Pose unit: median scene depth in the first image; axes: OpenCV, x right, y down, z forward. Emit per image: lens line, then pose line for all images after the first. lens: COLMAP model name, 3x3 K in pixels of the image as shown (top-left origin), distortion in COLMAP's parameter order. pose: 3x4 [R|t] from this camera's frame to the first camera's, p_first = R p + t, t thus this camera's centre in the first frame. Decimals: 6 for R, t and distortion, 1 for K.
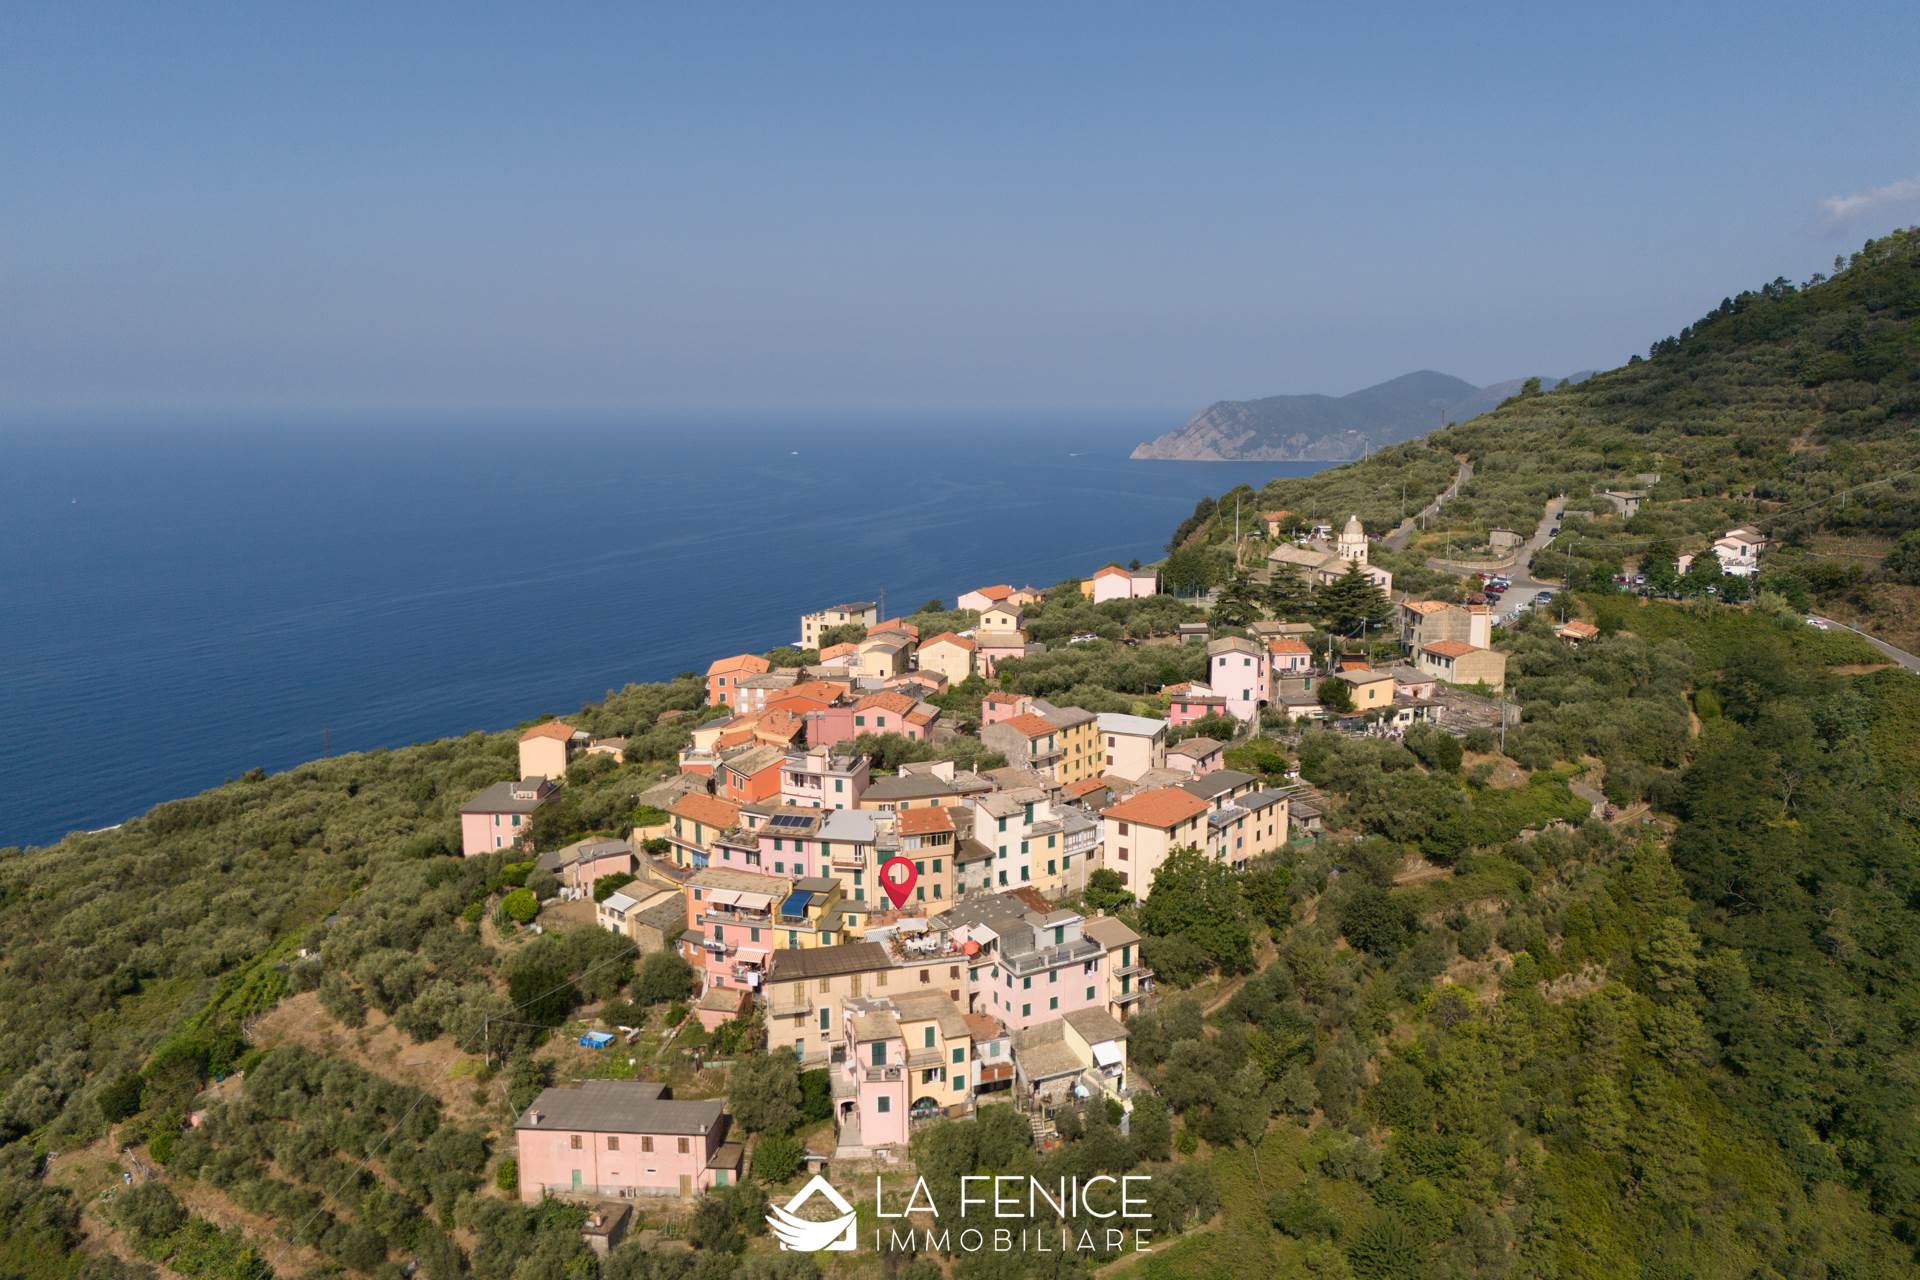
lens RADIAL K [[1411.2, 0, 963.1], [0, 1411.2, 635.7], [0, 0, 1]] dist [0.111338, -0.198457]
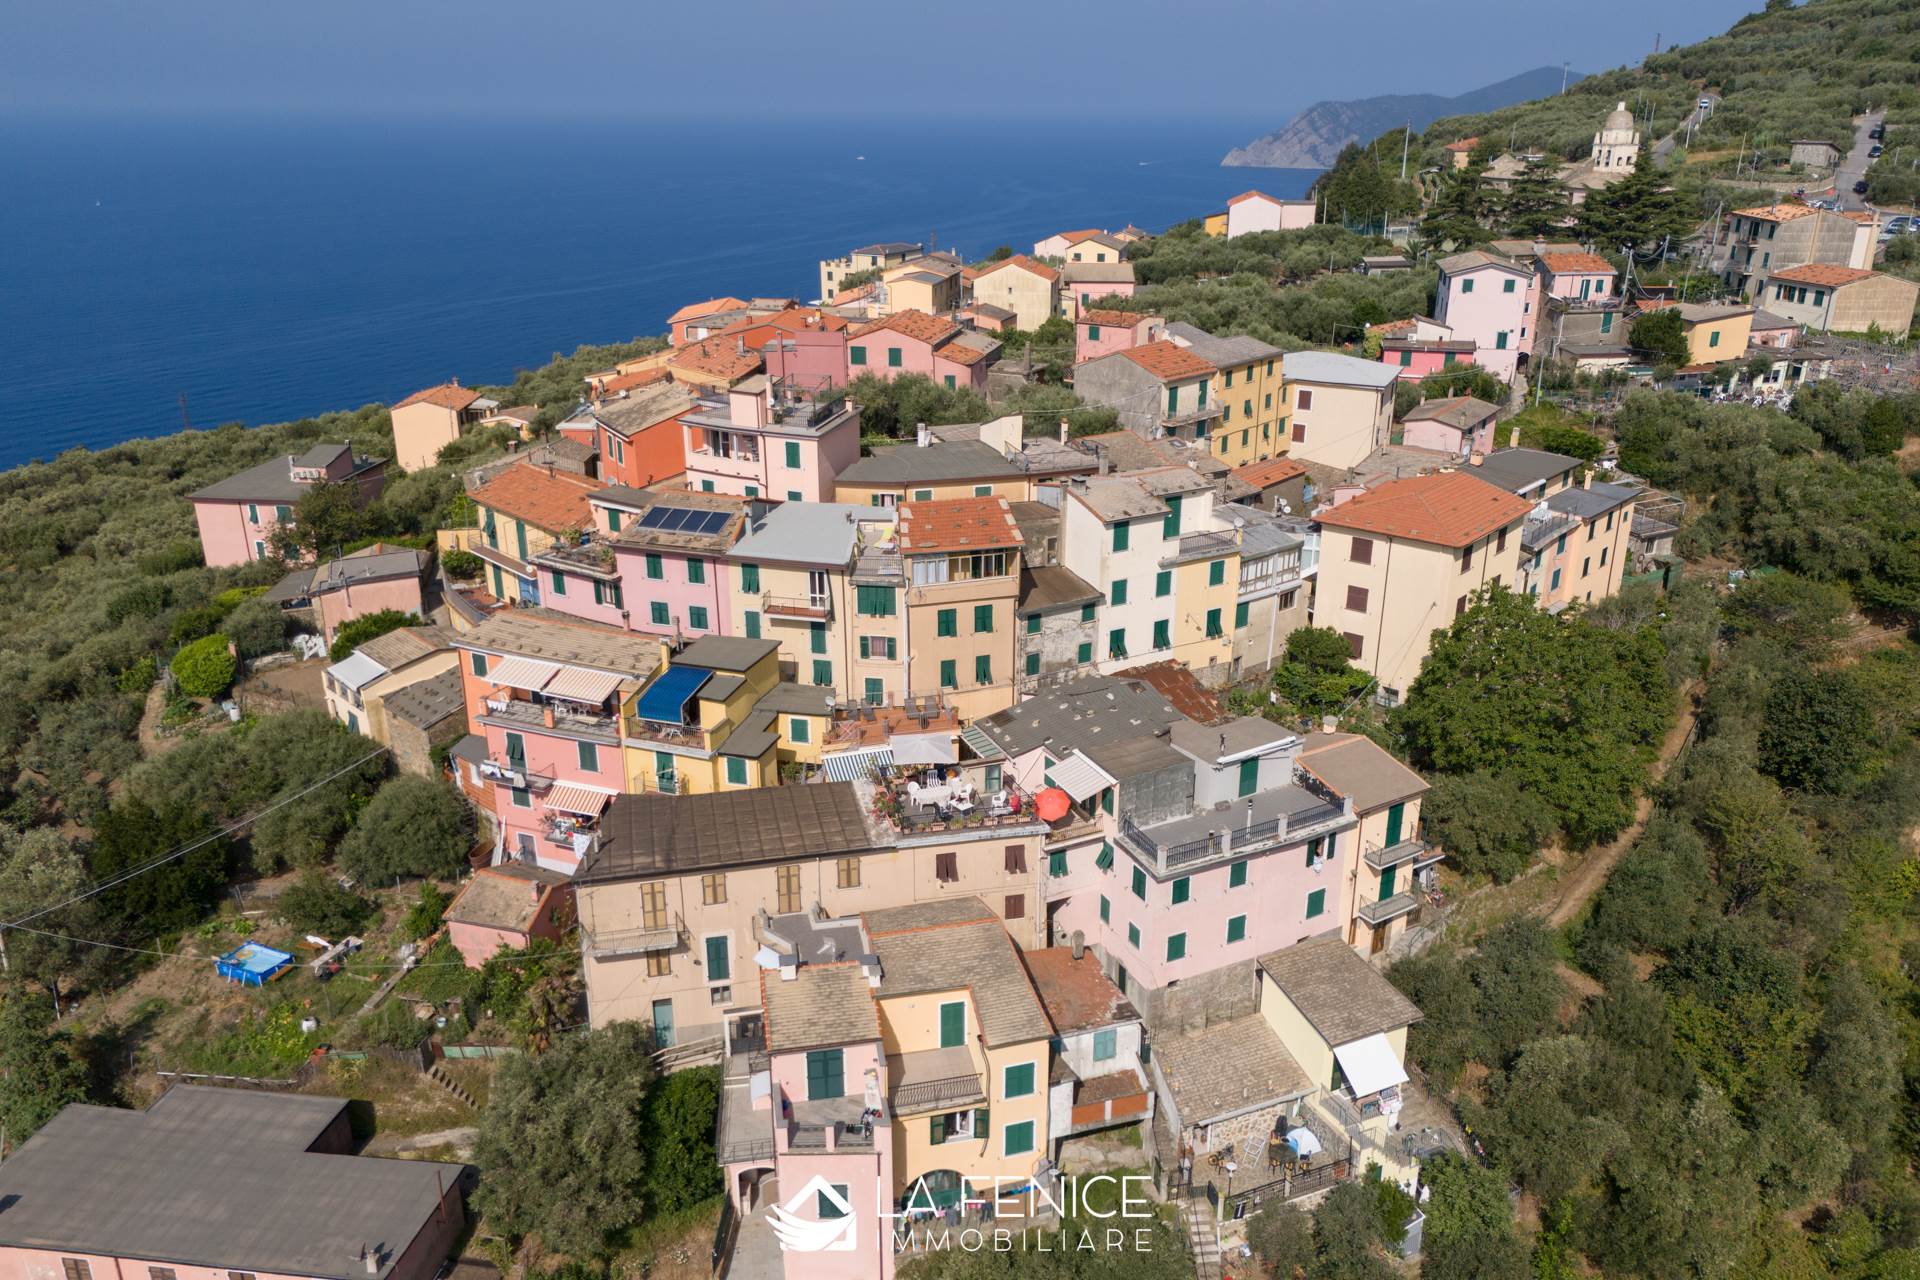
lens RADIAL K [[1413.4, 0, 966.0], [0, 1413.4, 639.8], [0, 0, 1]] dist [0.074104, -0.075445]
pose [[0.998723, 0.021980, -0.045497, -0.002054], [-0.012781, 0.981041, 0.193381, 0.065565], [0.048885, -0.192552, 0.980068, 0.448944]]
